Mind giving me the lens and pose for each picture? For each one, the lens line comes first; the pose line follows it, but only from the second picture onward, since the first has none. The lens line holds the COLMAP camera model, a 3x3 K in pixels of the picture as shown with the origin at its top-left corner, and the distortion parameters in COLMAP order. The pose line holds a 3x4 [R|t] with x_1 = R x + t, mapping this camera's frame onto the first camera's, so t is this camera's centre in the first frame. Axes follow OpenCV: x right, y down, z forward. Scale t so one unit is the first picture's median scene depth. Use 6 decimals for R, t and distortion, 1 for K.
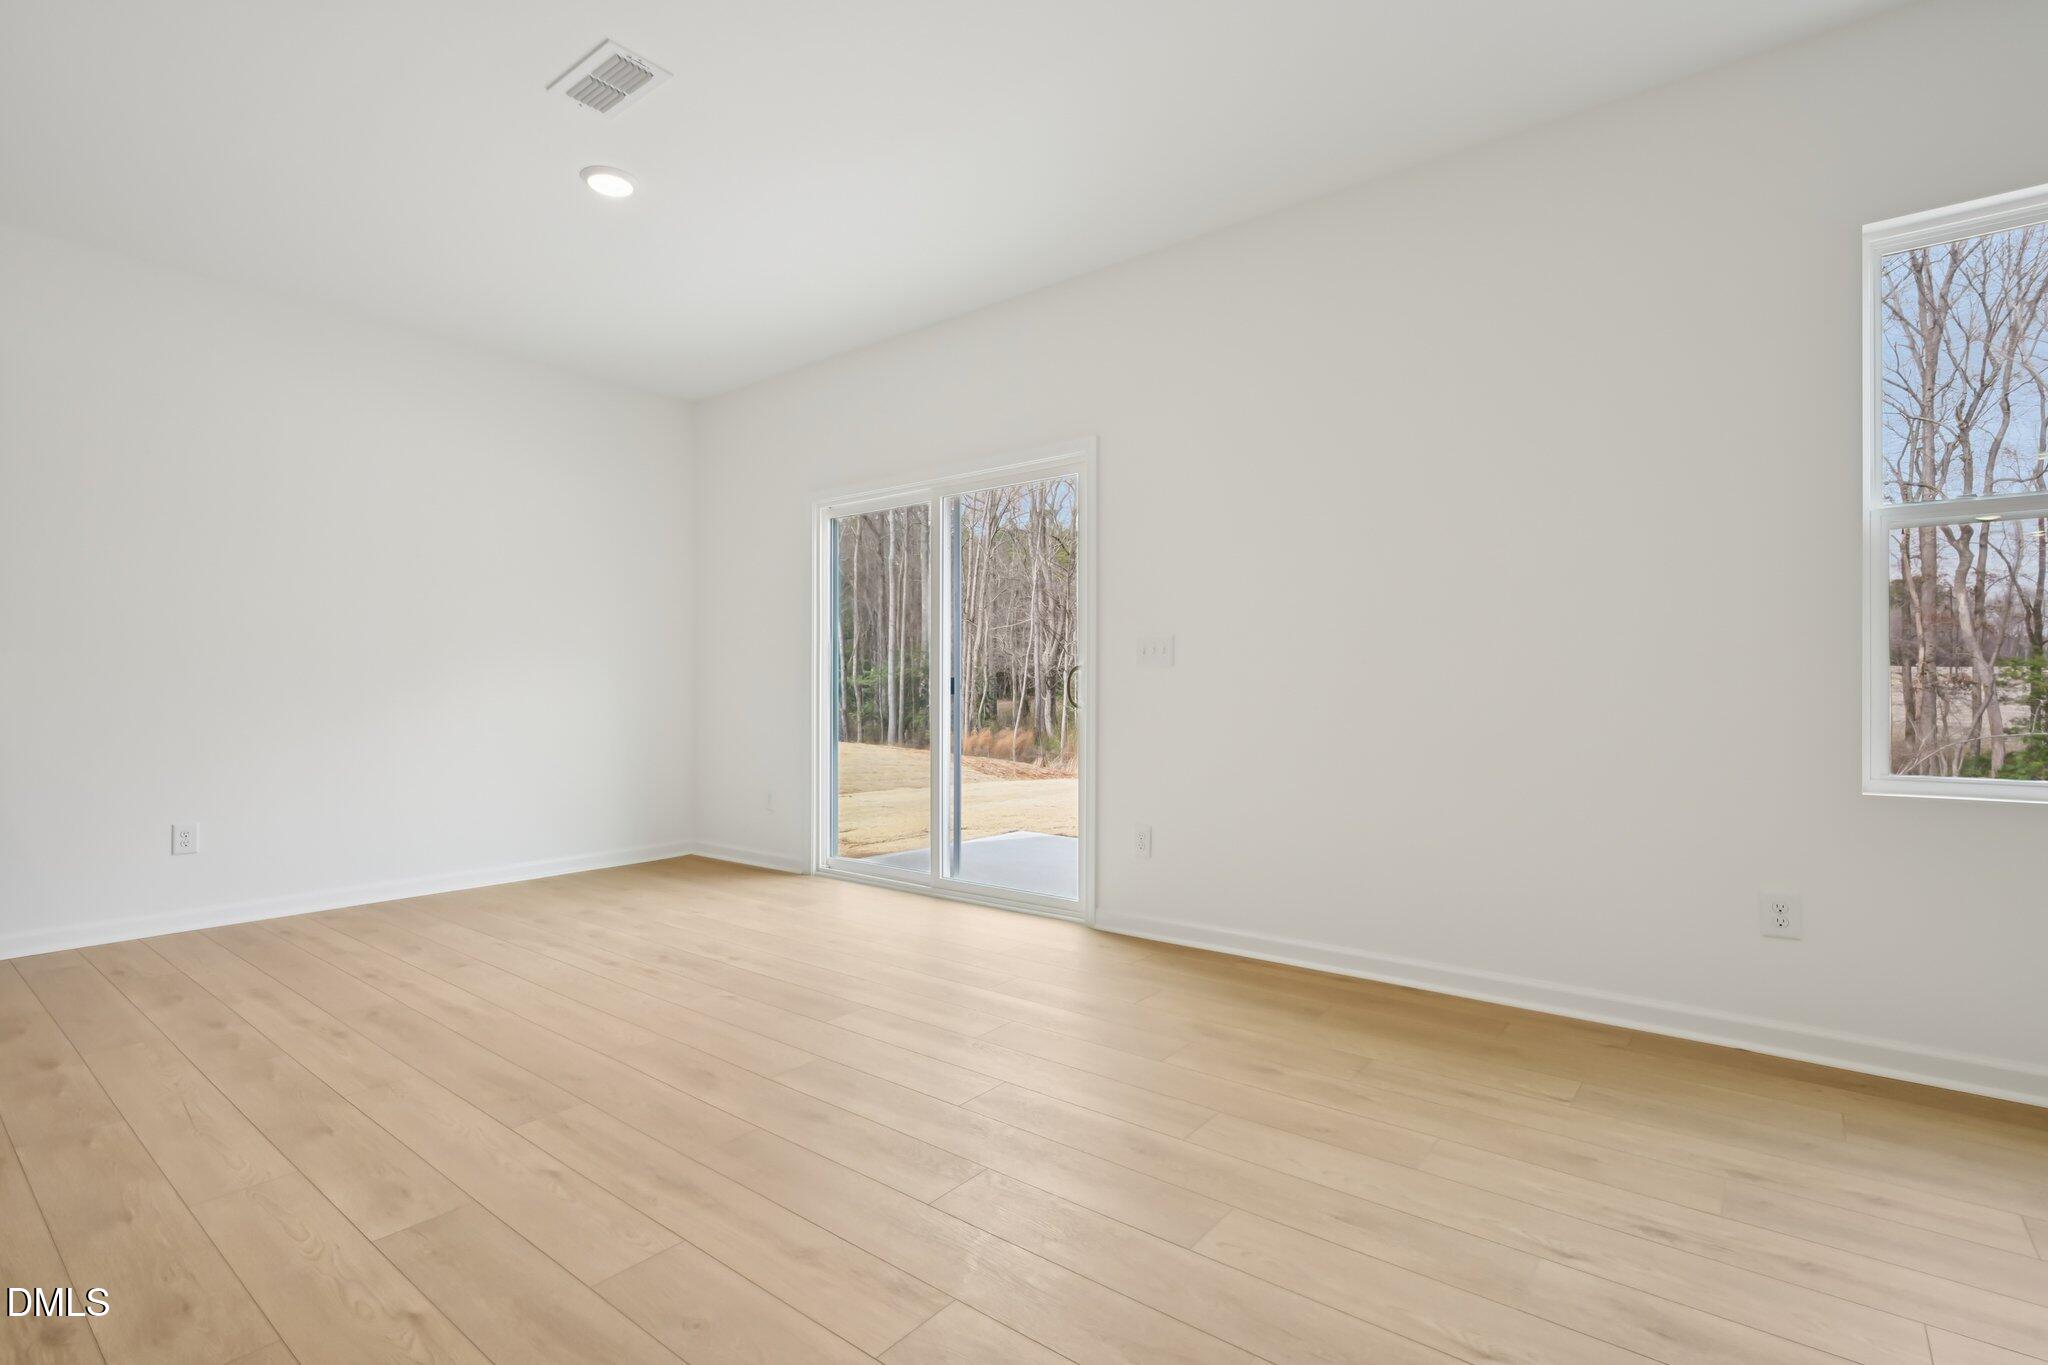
lens RADIAL K [[992.3, 0, 1024.0], [0, 992.3, 682.5], [0, 0, 1]] dist [0.000973, -0.000118]
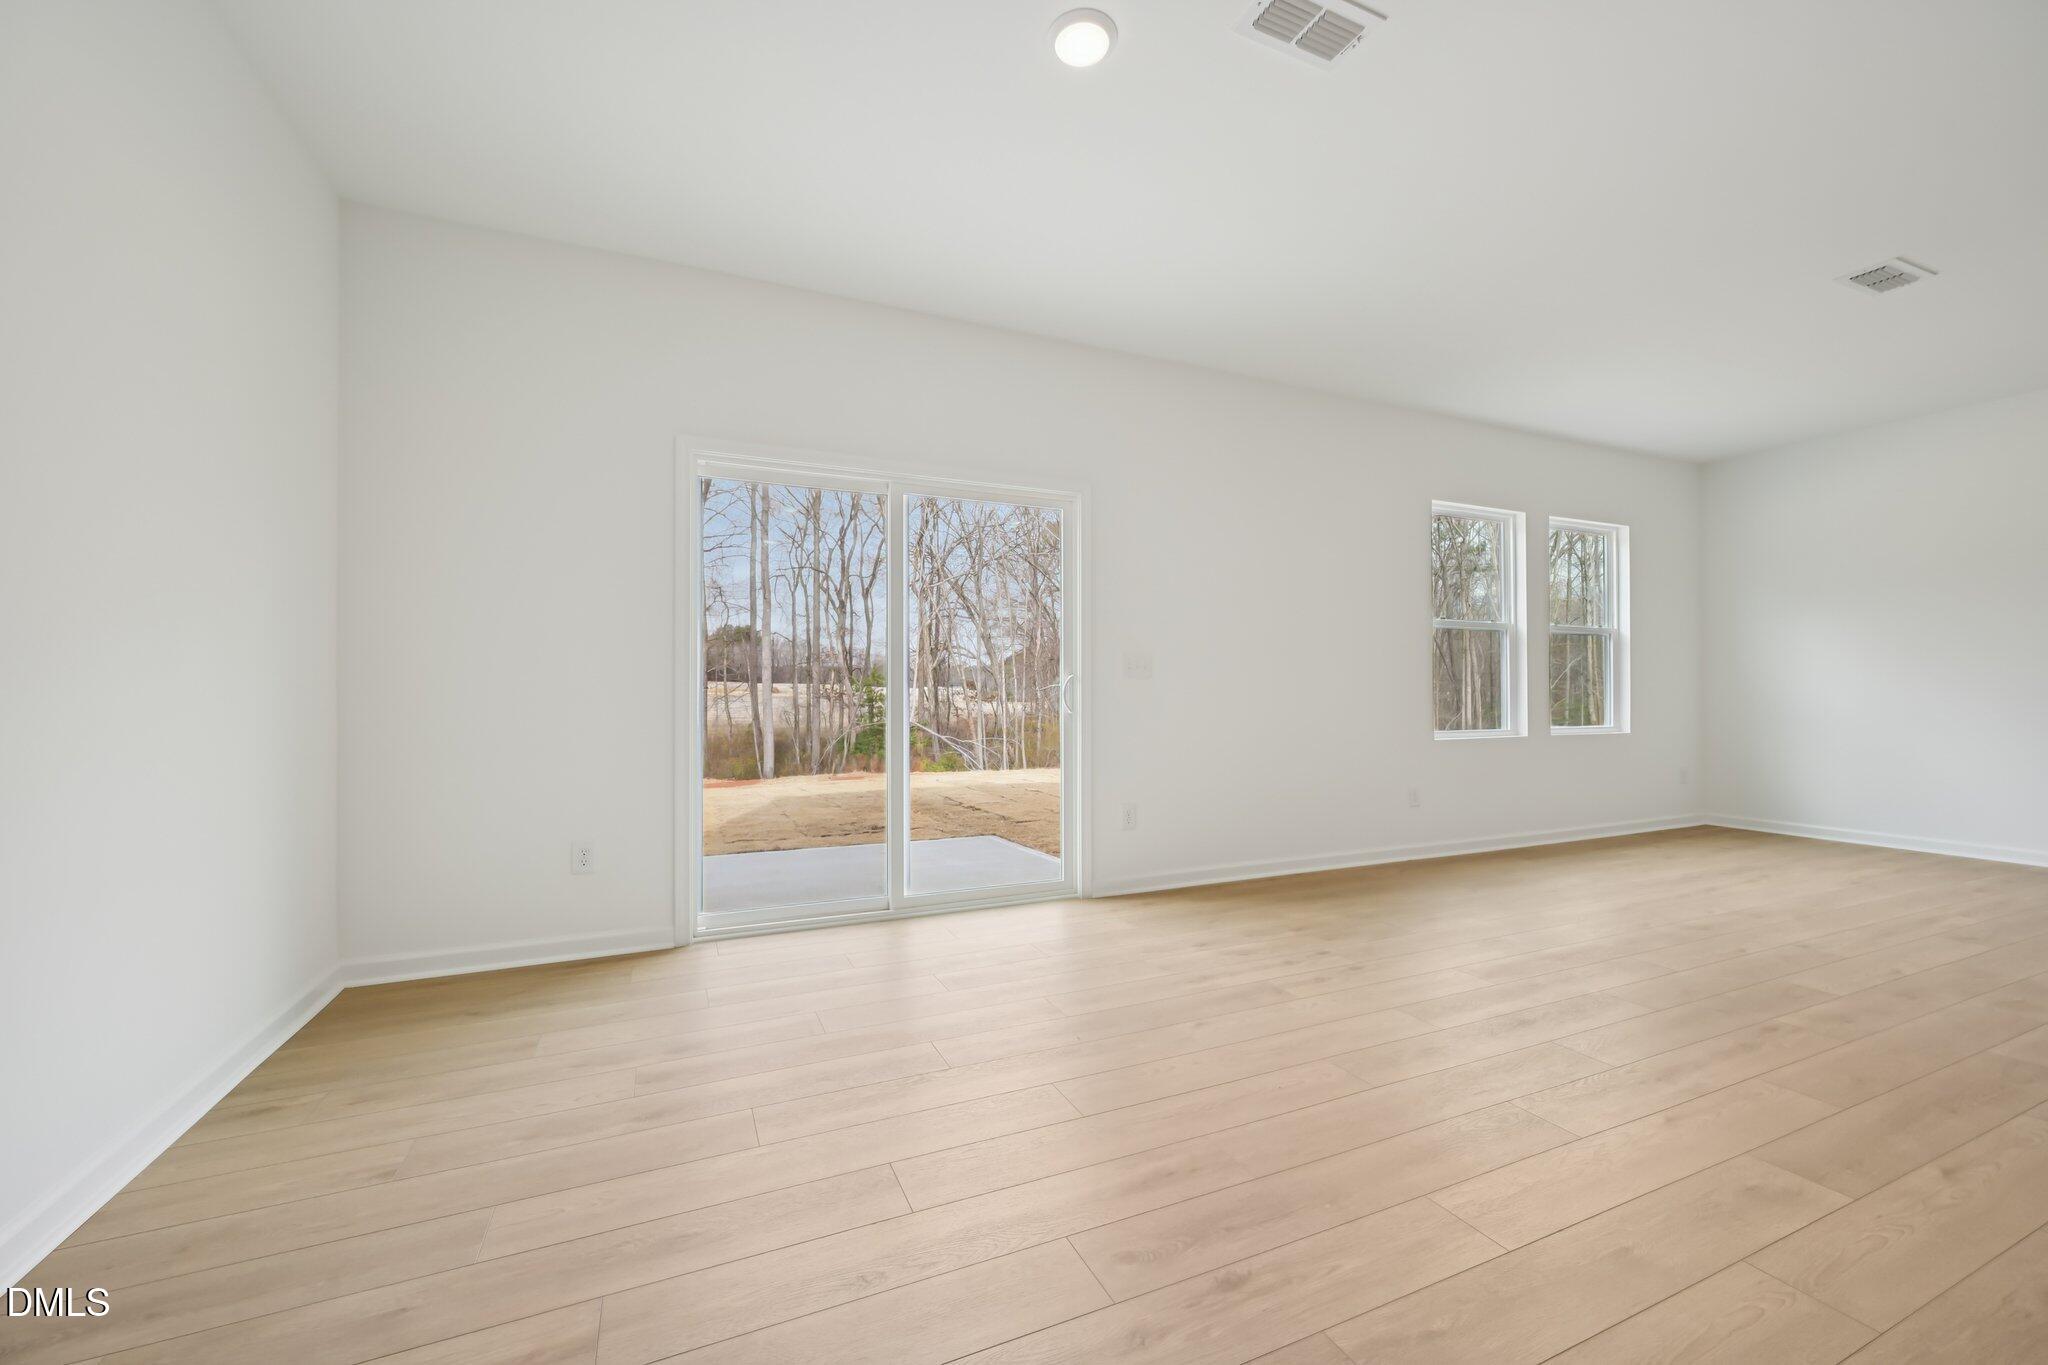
lens RADIAL K [[797.9, 0, 1024.0], [0, 797.9, 682.5], [0, 0, 1]] dist [0.008855, -0.000047]
pose [[0.444665, 0.011148, 0.895628, -1.115430], [-0.007920, 0.999932, -0.008514, -0.008723], [-0.895662, -0.003307, 0.444723, 0.839339]]
